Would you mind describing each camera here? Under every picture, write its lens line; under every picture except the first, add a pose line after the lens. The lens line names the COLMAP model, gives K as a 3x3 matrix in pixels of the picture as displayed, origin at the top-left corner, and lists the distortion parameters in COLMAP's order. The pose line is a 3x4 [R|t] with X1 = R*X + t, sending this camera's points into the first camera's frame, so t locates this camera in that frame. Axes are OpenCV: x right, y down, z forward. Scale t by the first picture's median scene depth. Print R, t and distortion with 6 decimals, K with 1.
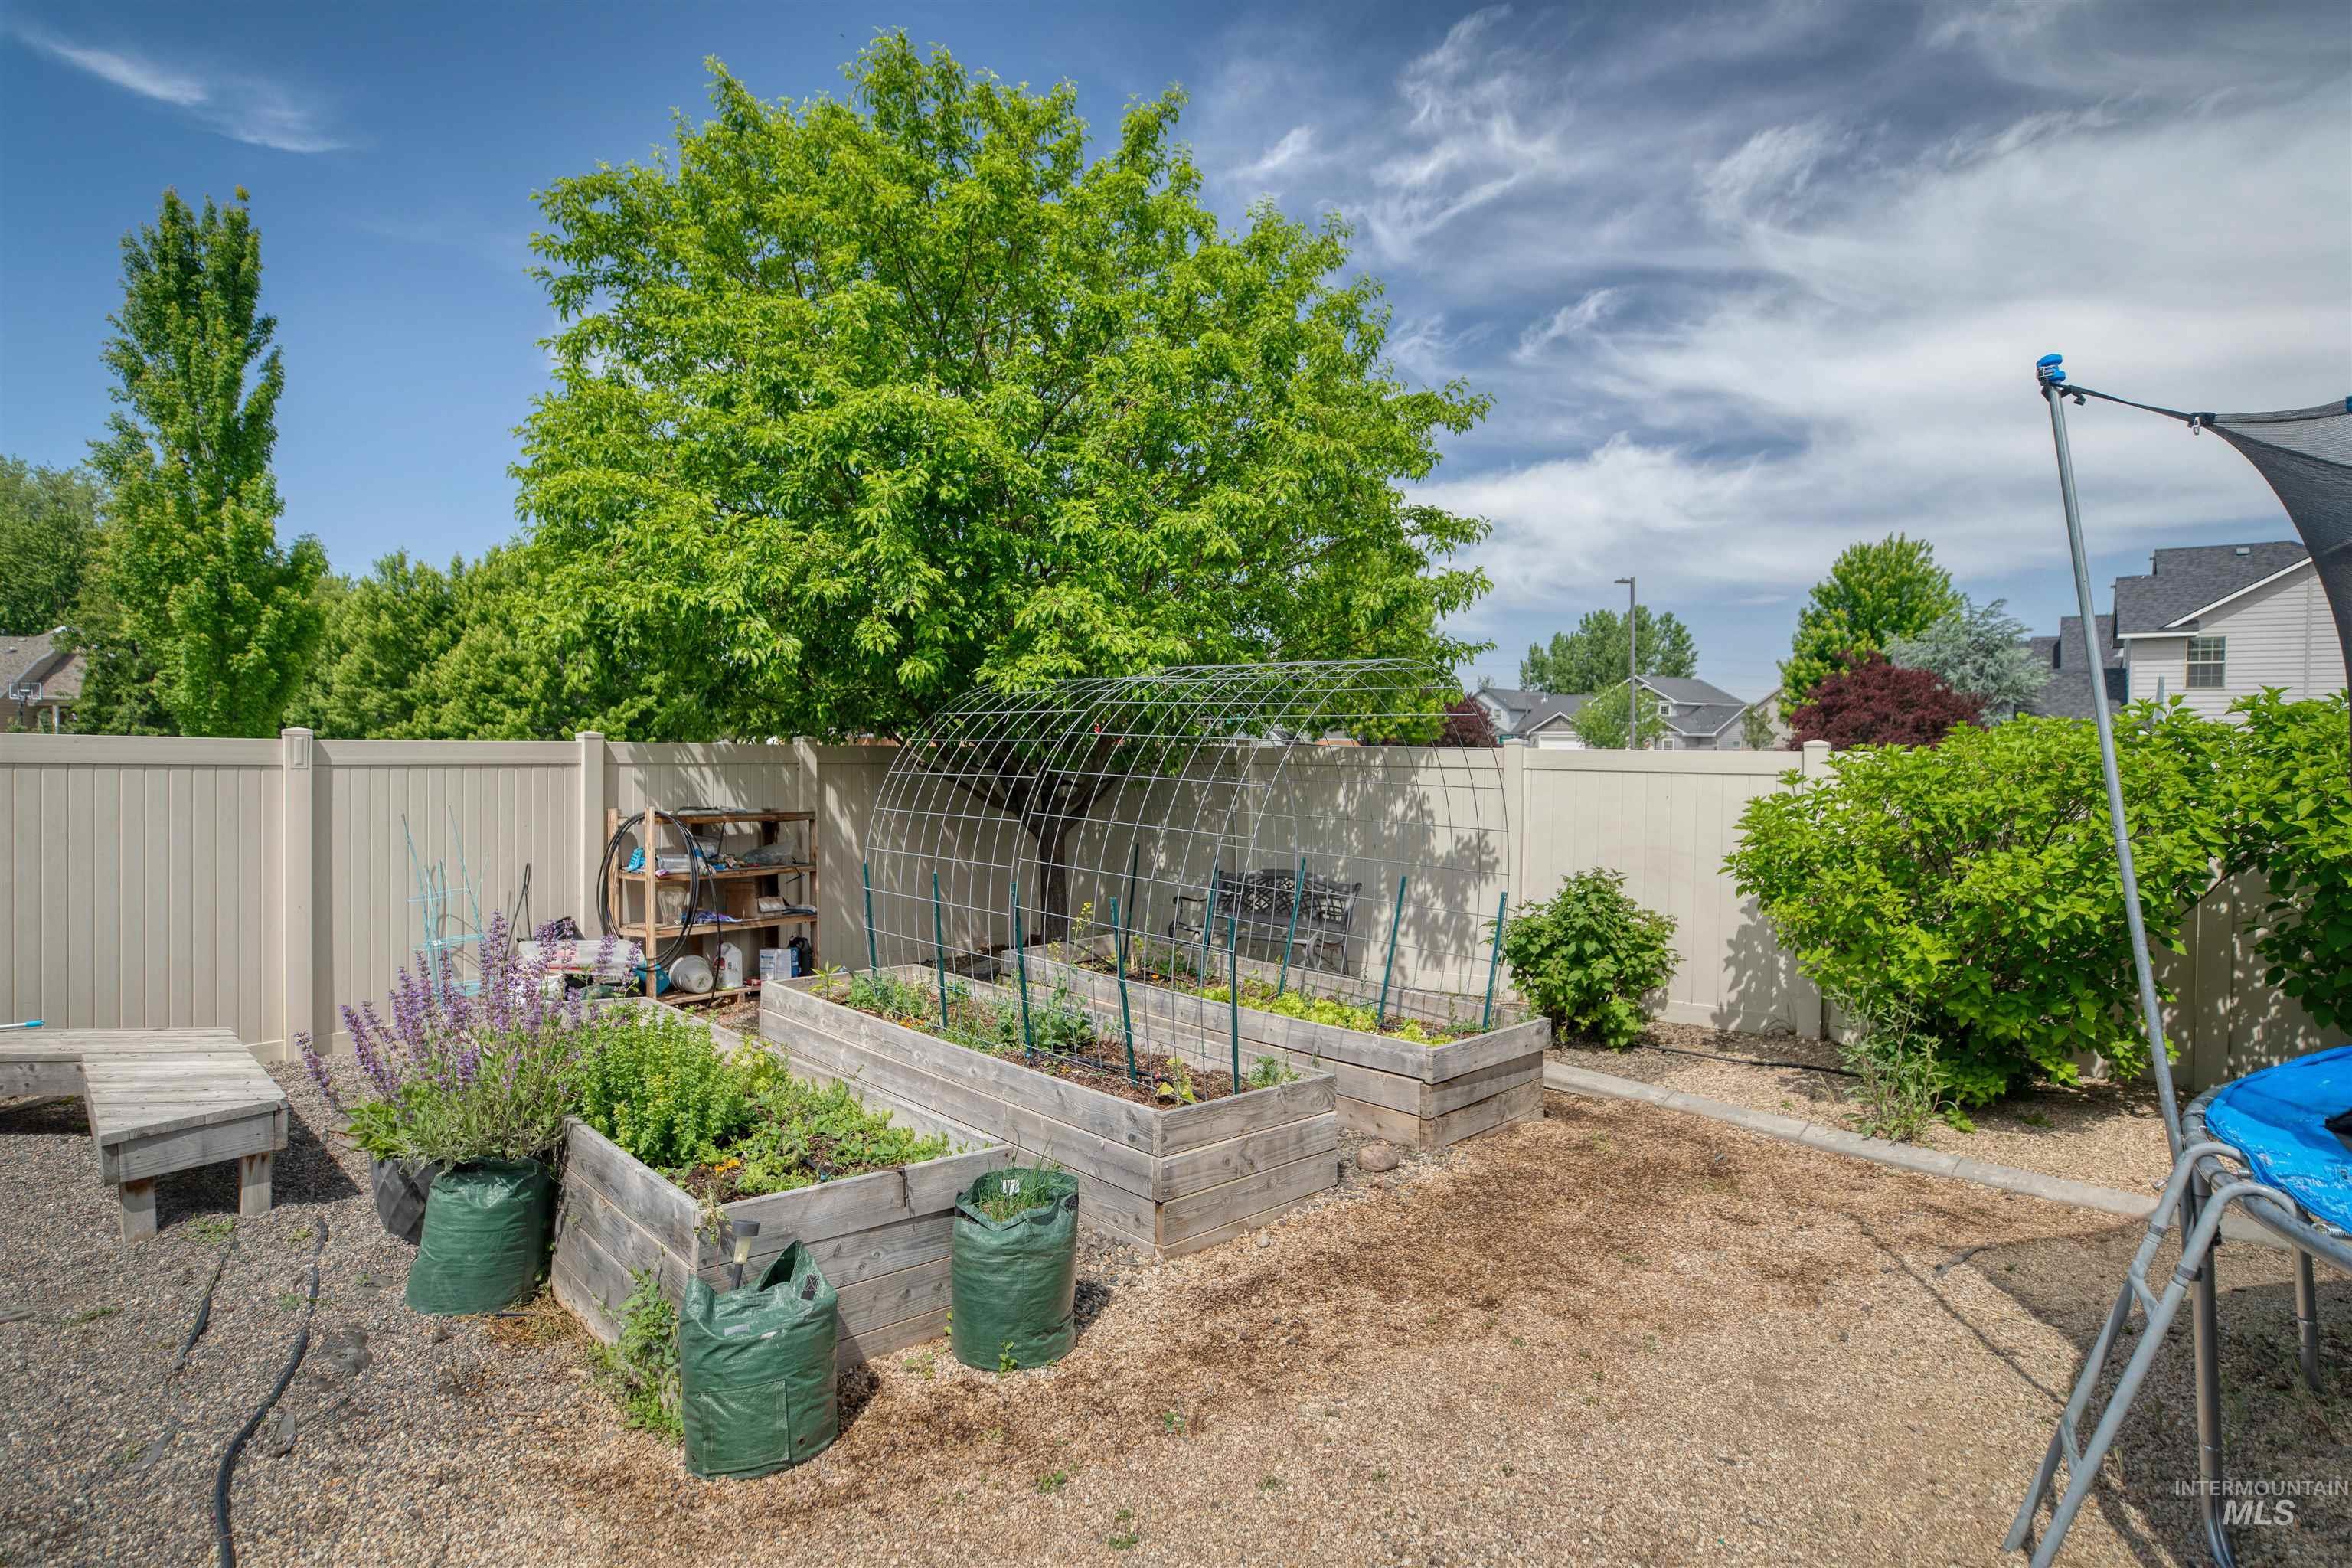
lens RADIAL K [[1196.3, 0, 1189.7], [0, 1196.3, 772.1], [0, 0, 1]] dist [0.002921, 0.000141]
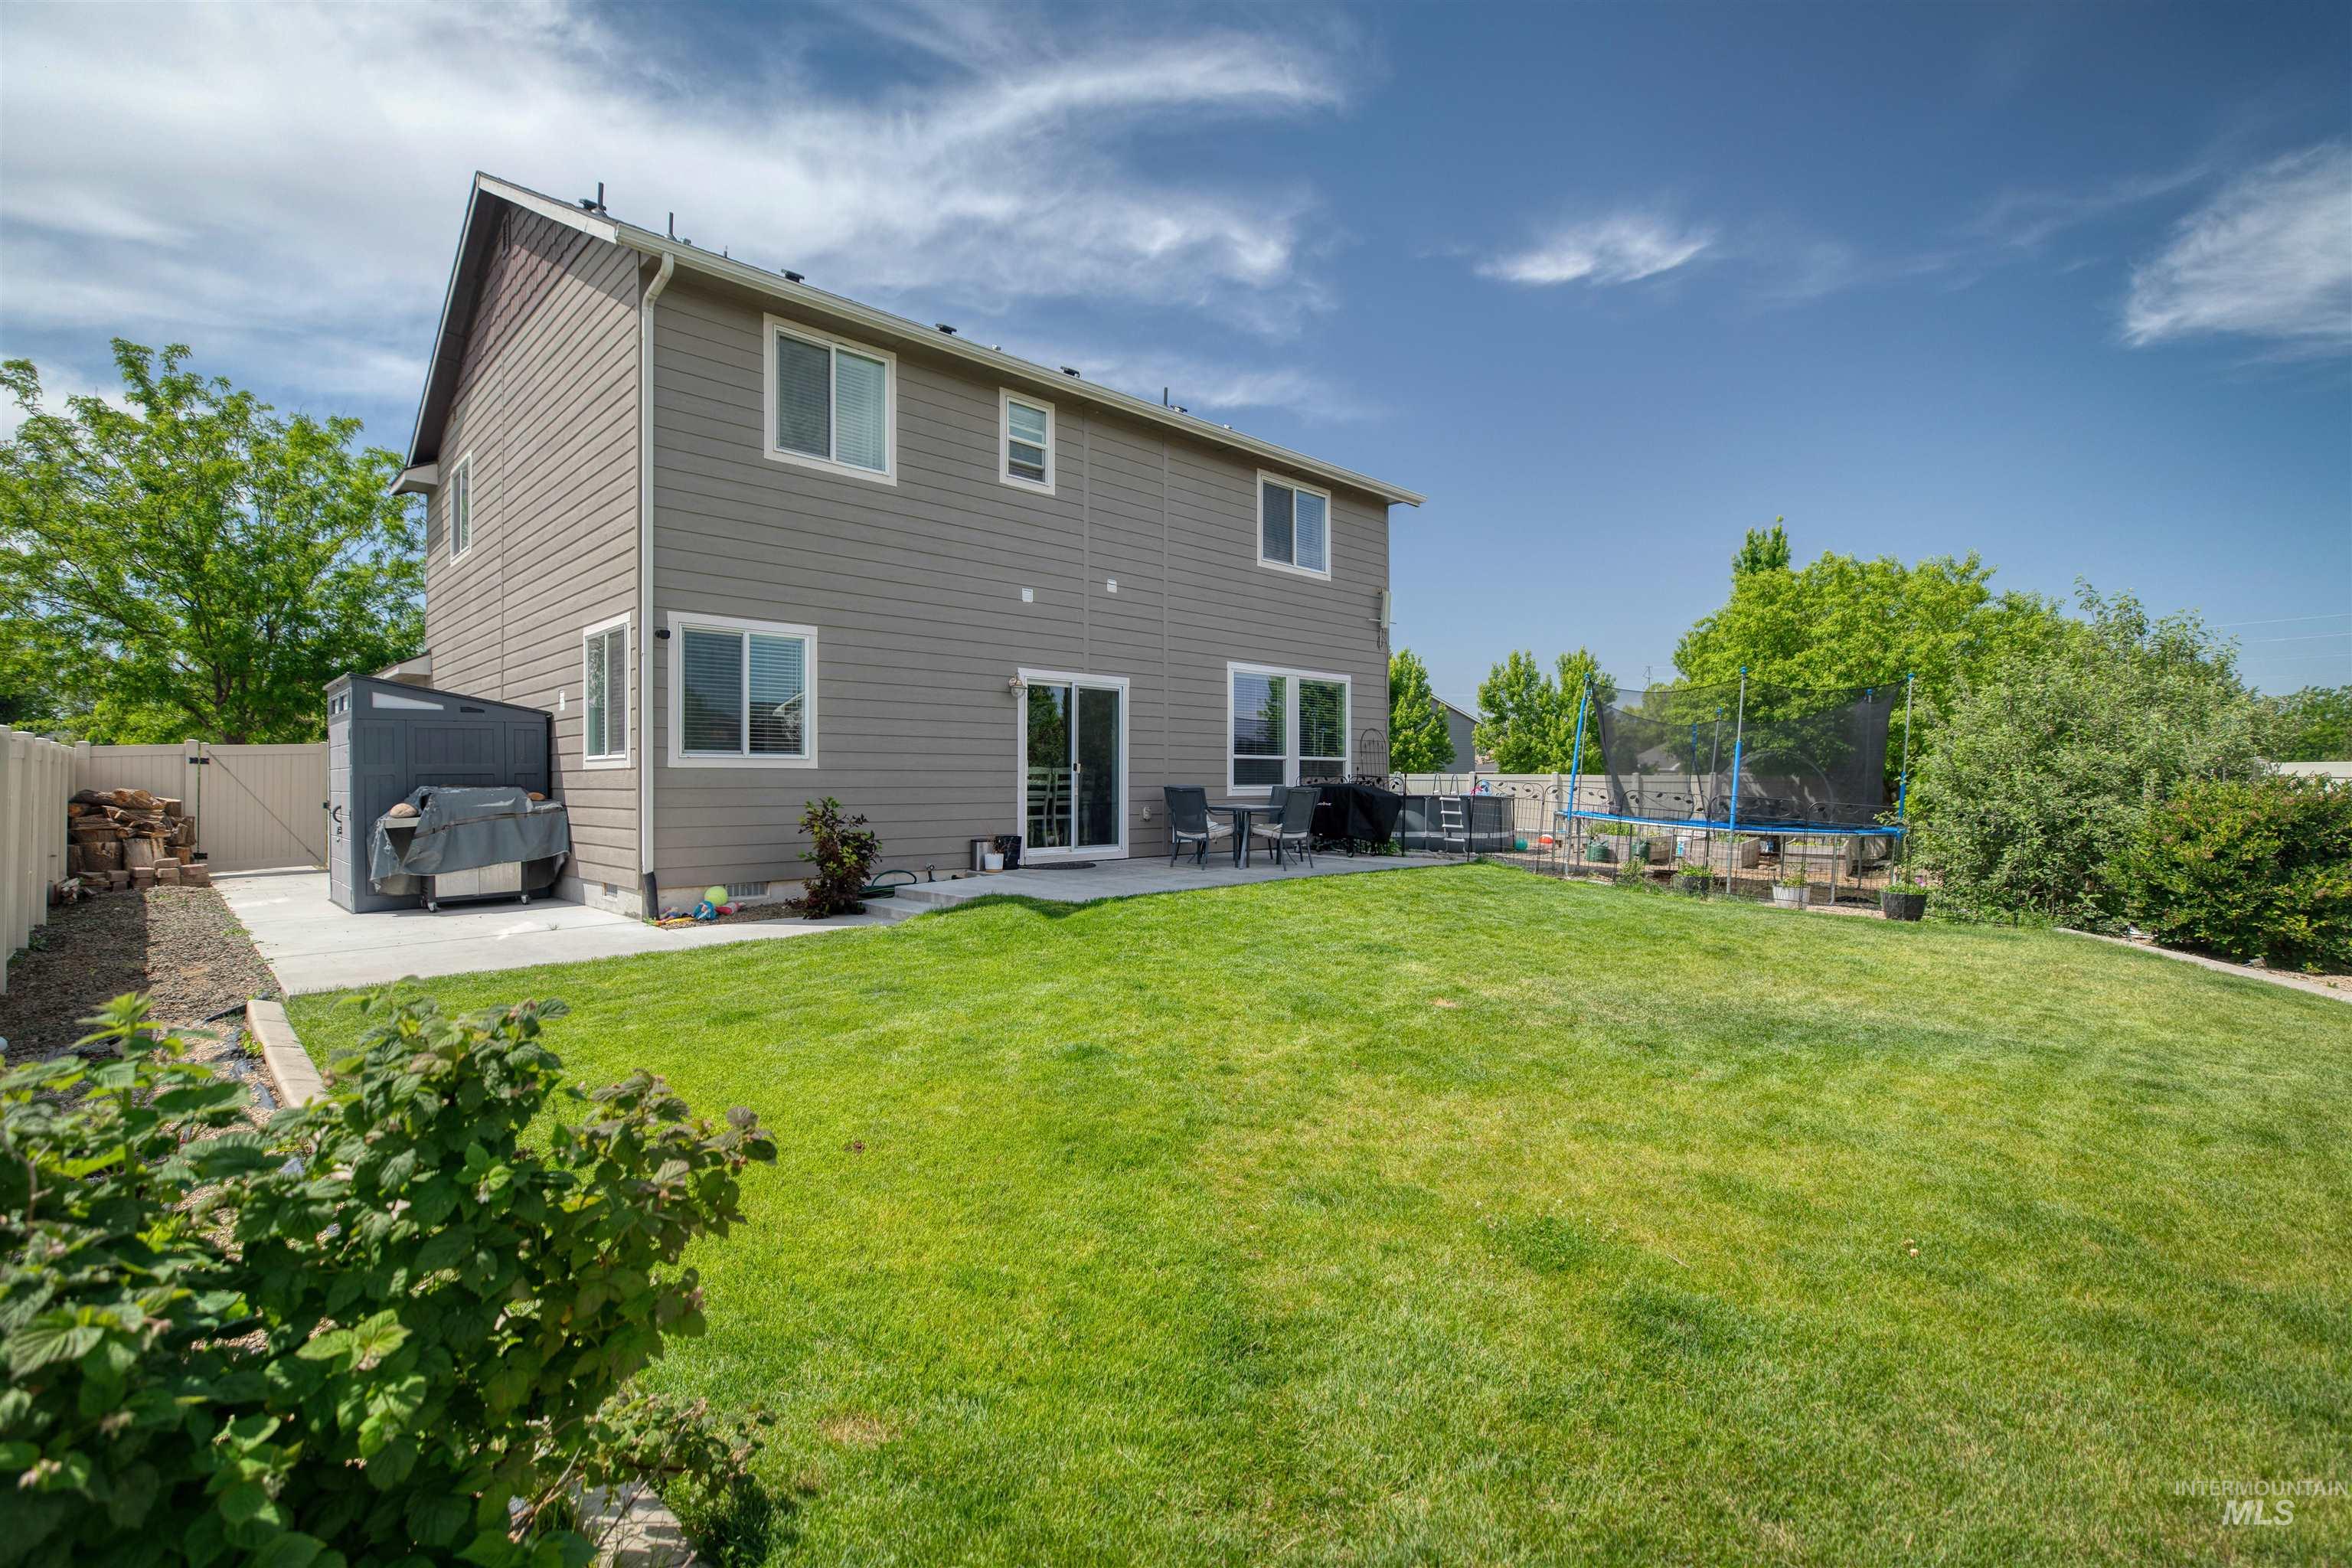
lens RADIAL K [[1050.0, 0, 1175.6], [0, 1050.0, 778.1], [0, 0, 1]] dist [0.008414, -0.000372]
pose [[0.228201, -0.017639, -0.973454, 0.762026], [-0.021091, 0.999512, -0.023055, 0.031176], [0.973386, 0.025792, 0.227717, -0.433074]]
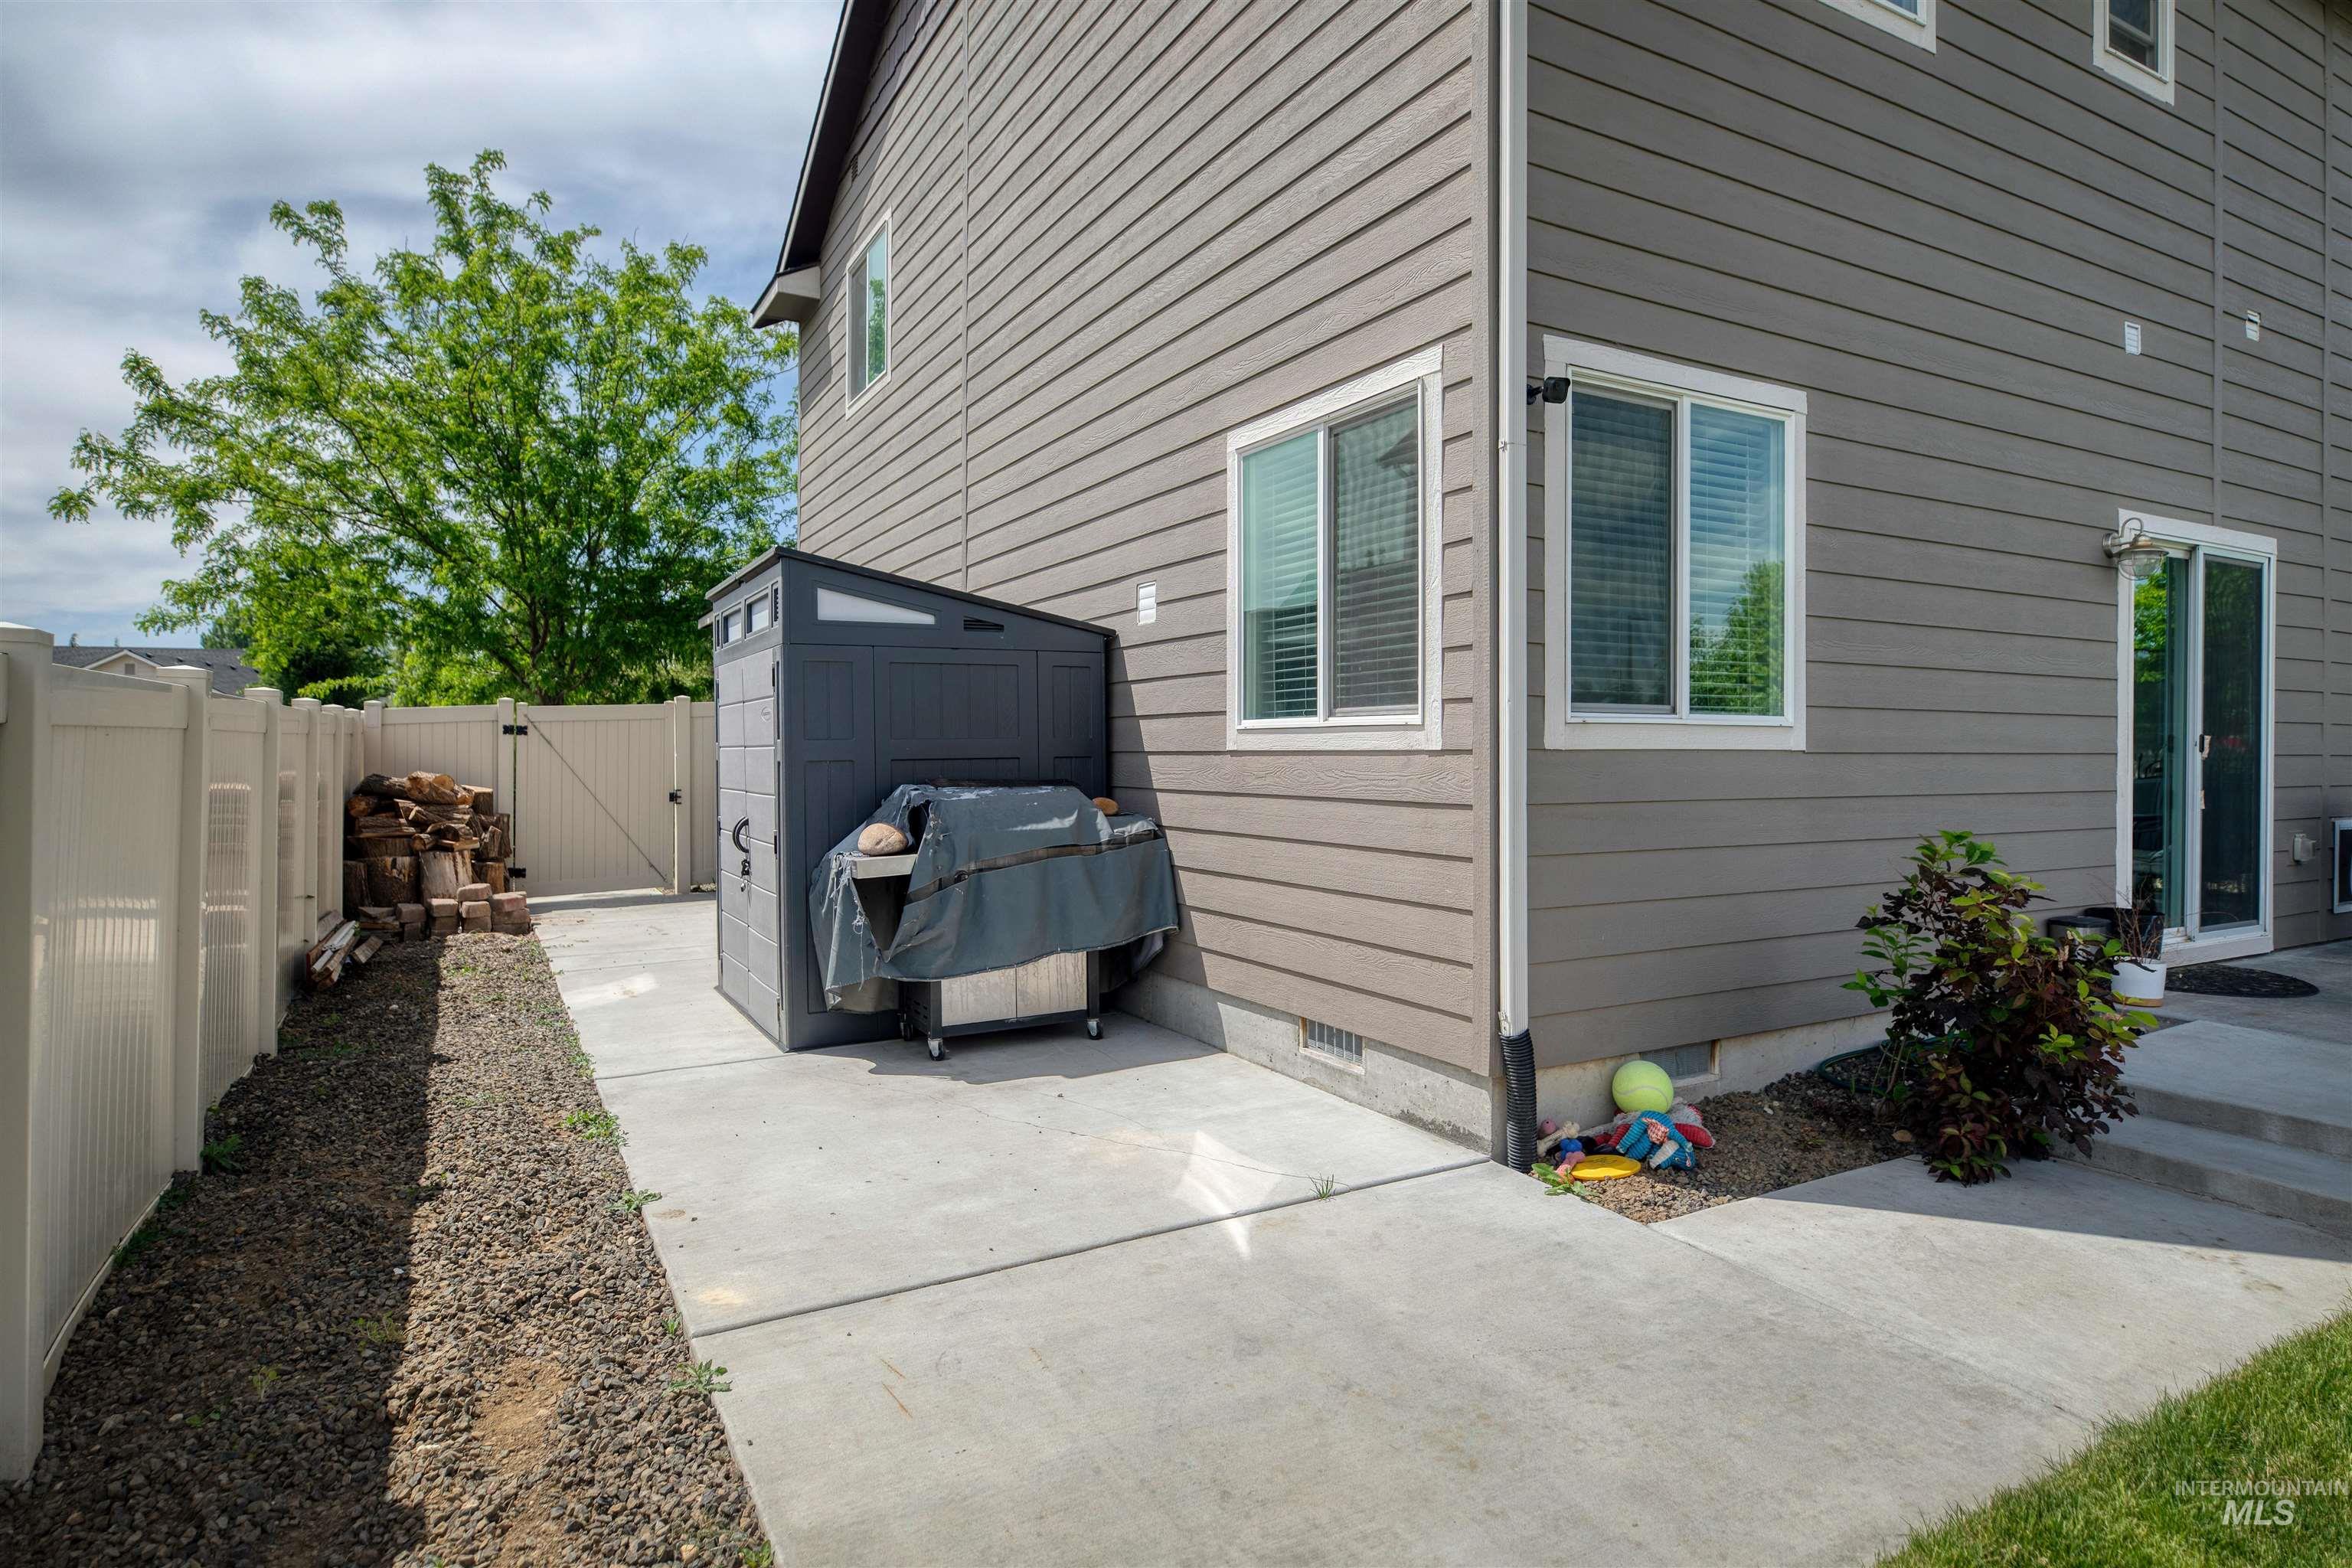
lens RADIAL K [[1260.8, 0, 1173.9], [0, 1260.8, 755.1], [0, 0, 1]] dist [-0.000203, -0.000258]
pose [[-0.031472, -0.011198, -0.999442, 0.485872], [-0.029070, 0.999524, -0.010283, 0.025713], [0.999082, 0.028730, -0.031782, -0.591571]]
